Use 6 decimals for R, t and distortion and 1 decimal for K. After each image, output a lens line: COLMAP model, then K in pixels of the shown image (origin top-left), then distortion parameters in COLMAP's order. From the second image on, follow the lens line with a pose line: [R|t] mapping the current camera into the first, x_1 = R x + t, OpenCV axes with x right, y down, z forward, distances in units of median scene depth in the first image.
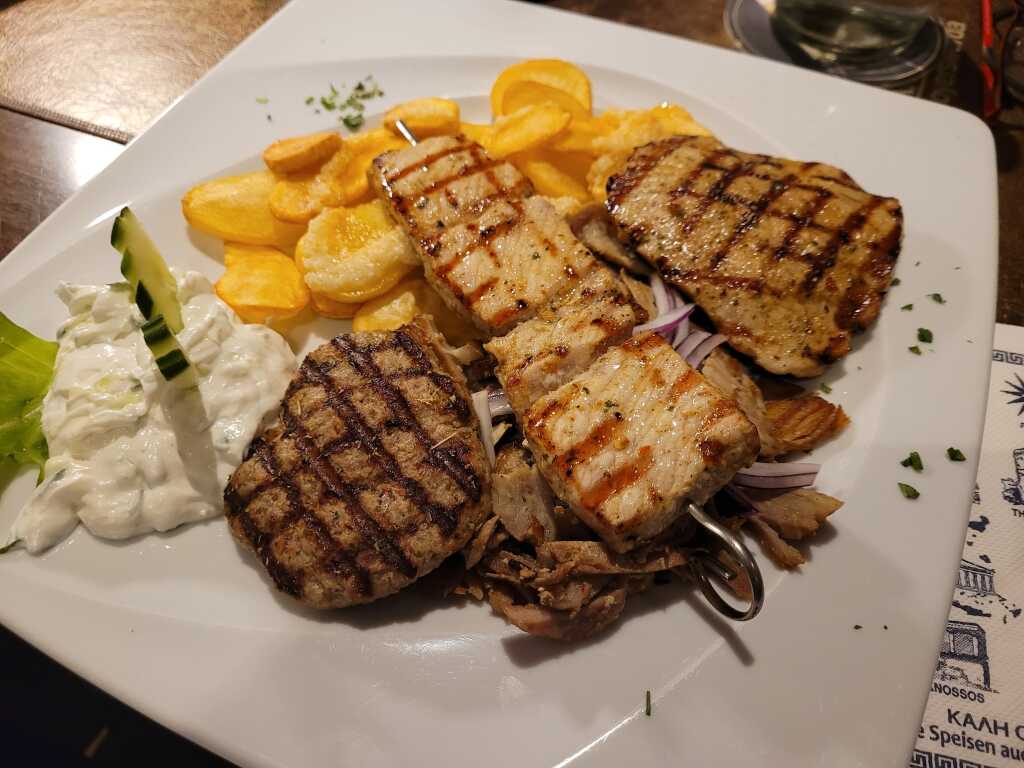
lens RADIAL K [[764.6, 0, 512.0], [0, 764.6, 384.0], [0, 0, 1]] dist [0.003732, -0.000589]
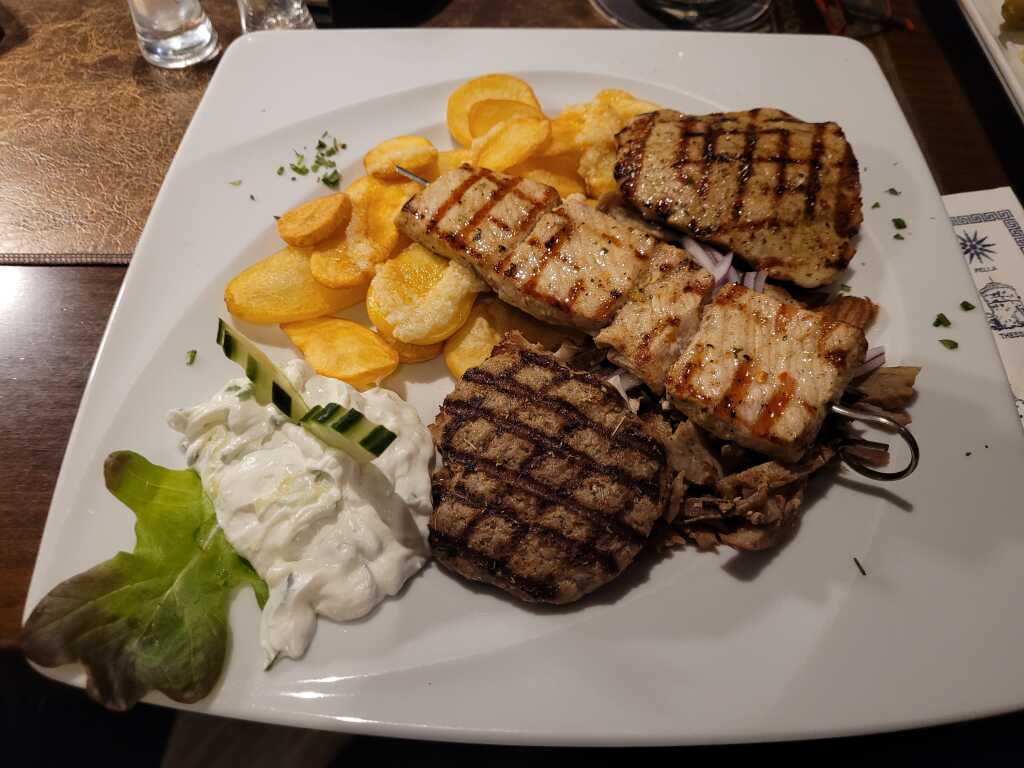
lens RADIAL K [[764.6, 0, 512.0], [0, 764.6, 384.0], [0, 0, 1]] dist [0.003732, -0.000589]
pose [[0.925092, -0.319417, 0.205372, -0.399865], [0.314897, 0.947517, 0.055240, -0.087592], [-0.212238, 0.013569, 0.977124, -0.079121]]
